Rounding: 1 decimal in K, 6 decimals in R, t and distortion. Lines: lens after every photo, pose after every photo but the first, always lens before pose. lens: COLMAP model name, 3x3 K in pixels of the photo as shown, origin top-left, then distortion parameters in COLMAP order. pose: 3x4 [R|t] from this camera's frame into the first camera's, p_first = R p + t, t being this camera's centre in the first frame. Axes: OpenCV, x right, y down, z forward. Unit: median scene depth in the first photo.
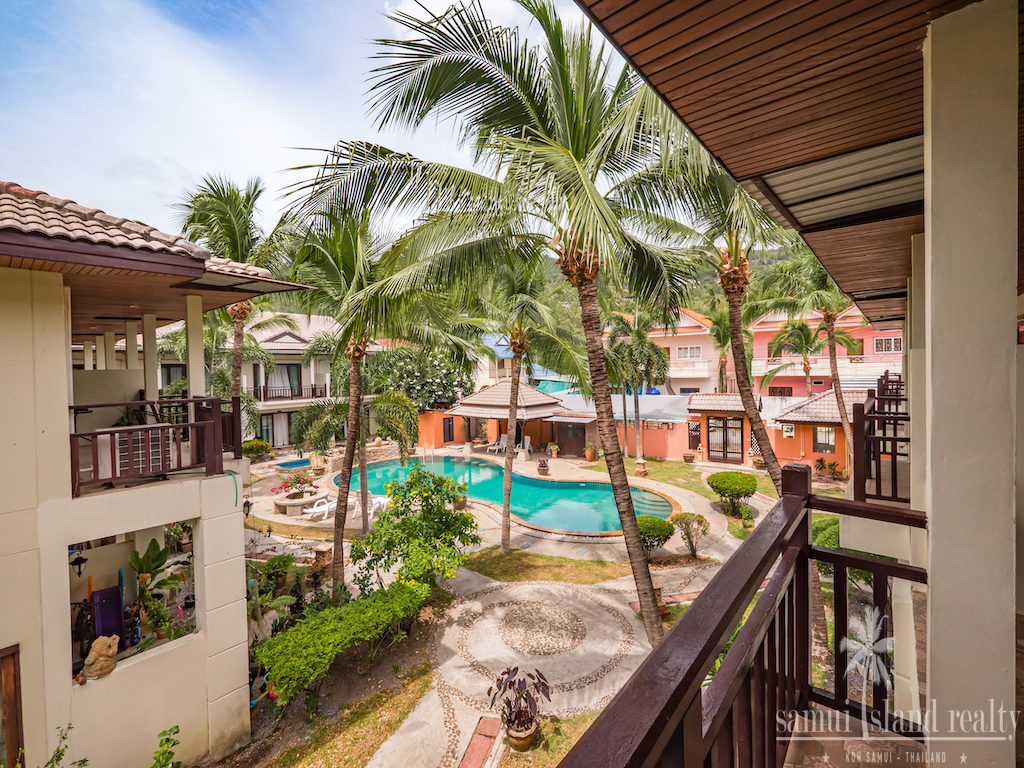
lens RADIAL K [[444.9, 0, 515.5], [0, 444.9, 381.9], [0, 0, 1]] dist [-0.002077, -0.000519]
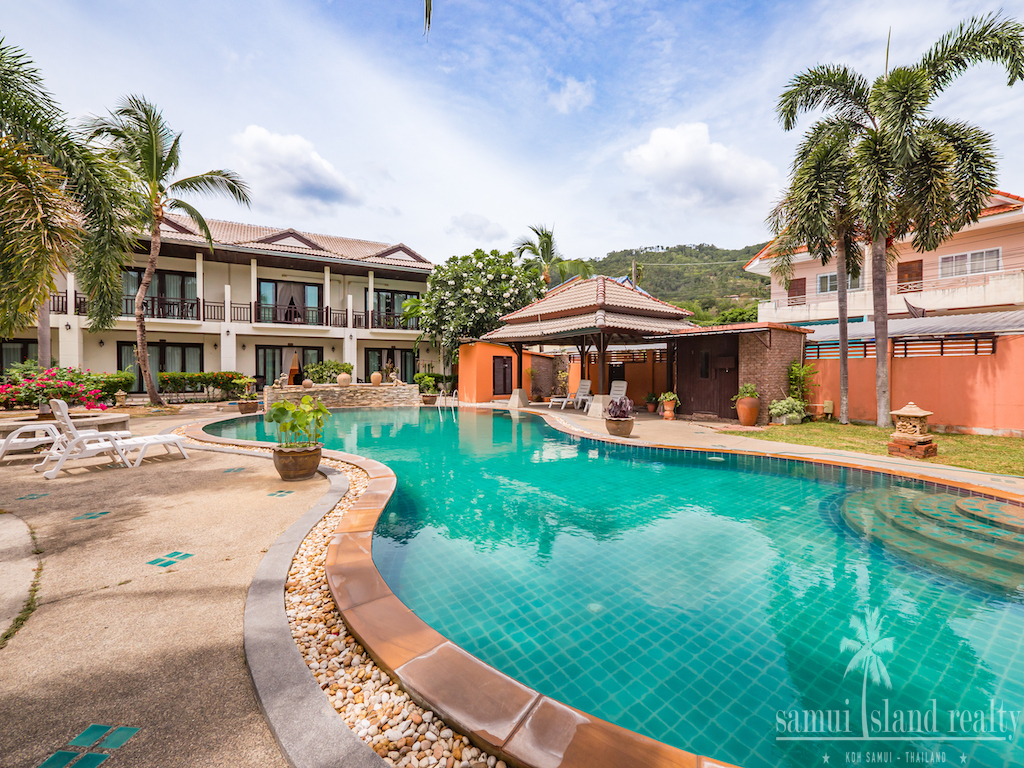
lens RADIAL K [[444.9, 0, 510.7], [0, 444.9, 381.4], [0, 0, 1]] dist [-0.002077, -0.000519]
pose [[0.939415, 0.025524, -0.341830, 0.084519], [-0.026741, 0.999642, 0.001154, 0.125167], [0.341737, 0.008057, 0.939761, 0.445037]]
